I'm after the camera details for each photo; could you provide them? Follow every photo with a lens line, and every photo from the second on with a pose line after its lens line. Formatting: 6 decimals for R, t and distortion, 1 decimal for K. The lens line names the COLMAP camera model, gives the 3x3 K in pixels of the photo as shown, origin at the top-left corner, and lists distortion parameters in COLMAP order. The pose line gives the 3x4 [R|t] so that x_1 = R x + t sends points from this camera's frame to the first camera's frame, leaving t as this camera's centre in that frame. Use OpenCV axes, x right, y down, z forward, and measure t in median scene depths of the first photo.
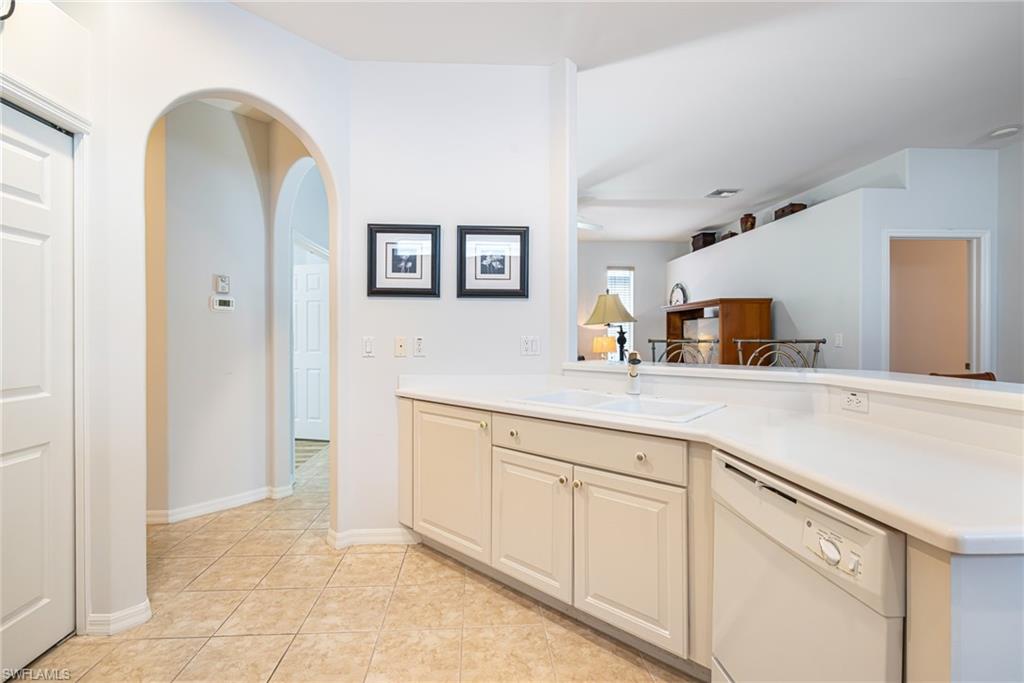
lens RADIAL K [[448.9, 0, 502.7], [0, 448.9, 337.5], [0, 0, 1]] dist [0.001175, 0.000274]
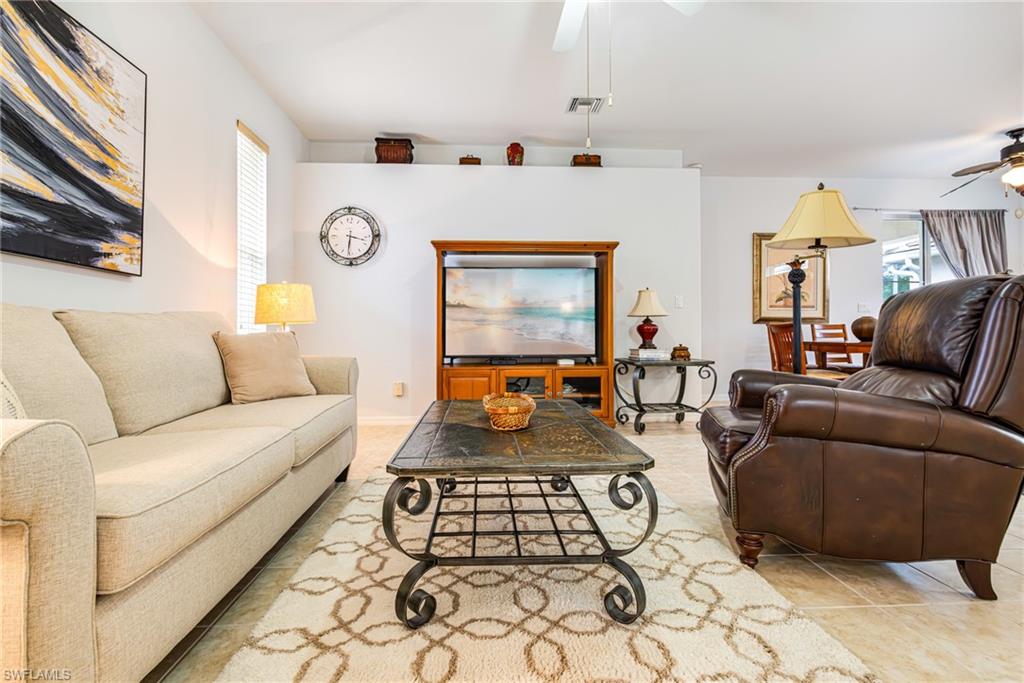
lens RADIAL K [[458.8, 0, 507.8], [0, 458.8, 324.6], [0, 0, 1]] dist [-0.000114, 0.000154]
pose [[0.005524, 0.020424, 0.999776, -0.559474], [0.008674, 0.999753, -0.020472, 0.128486], [-0.999947, 0.008785, 0.005345, 2.264143]]
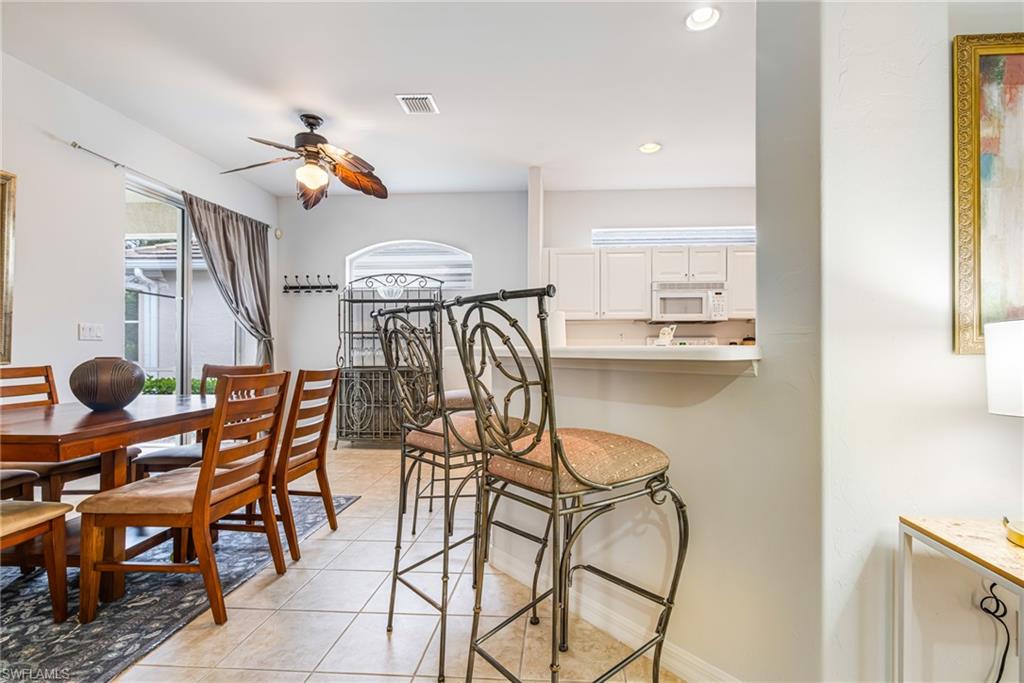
lens RADIAL K [[455.8, 0, 540.8], [0, 455.8, 352.8], [0, 0, 1]] dist [-0.000712, -0.000034]
pose [[-0.993643, 0.003375, 0.112523, 0.366265], [0.005029, 0.999883, 0.014417, 0.056165], [-0.112461, 0.014892, -0.993545, 1.604842]]
